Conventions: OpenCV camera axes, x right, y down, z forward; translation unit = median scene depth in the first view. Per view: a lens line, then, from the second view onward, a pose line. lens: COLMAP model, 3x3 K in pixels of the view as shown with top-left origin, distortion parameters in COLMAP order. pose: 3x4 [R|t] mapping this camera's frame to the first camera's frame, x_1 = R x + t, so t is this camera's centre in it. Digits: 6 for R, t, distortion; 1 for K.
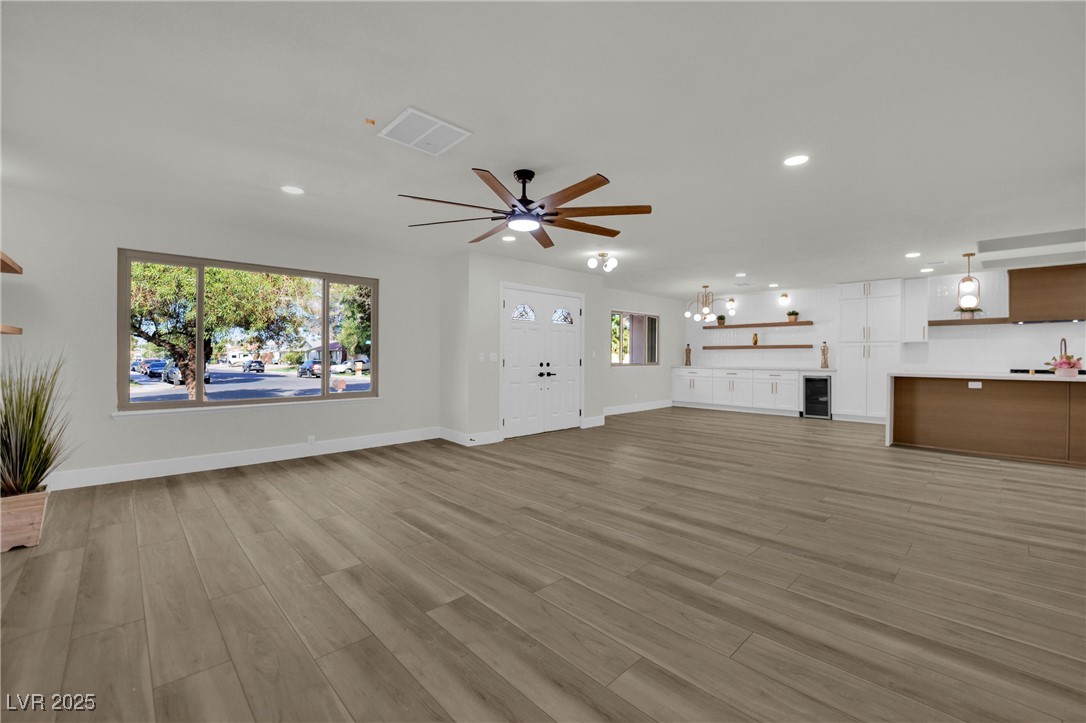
lens RADIAL K [[452.9, 0, 543.0], [0, 452.9, 361.5], [0, 0, 1]] dist [0.009160, 0.000043]
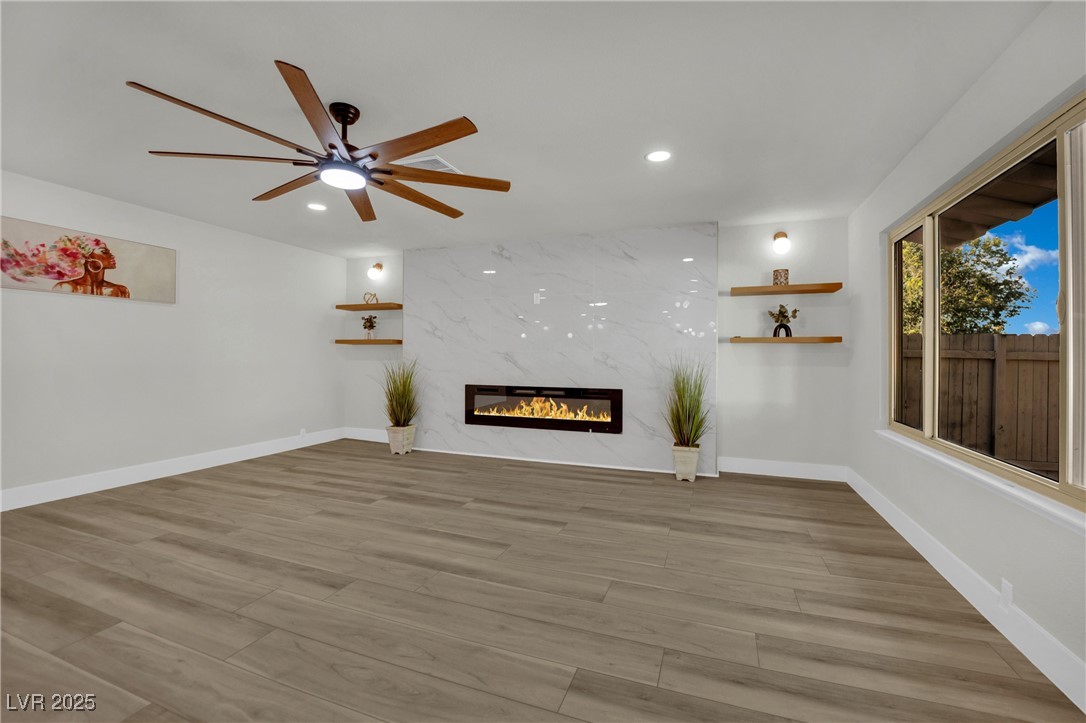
lens RADIAL K [[452.9, 0, 543.0], [0, 452.9, 361.5], [0, 0, 1]] dist [0.009160, 0.000043]
pose [[-0.905015, 0.003748, -0.425363, -0.033006], [-0.009582, 0.999528, 0.029194, -0.034658], [0.425272, 0.030497, -0.904552, 2.015751]]
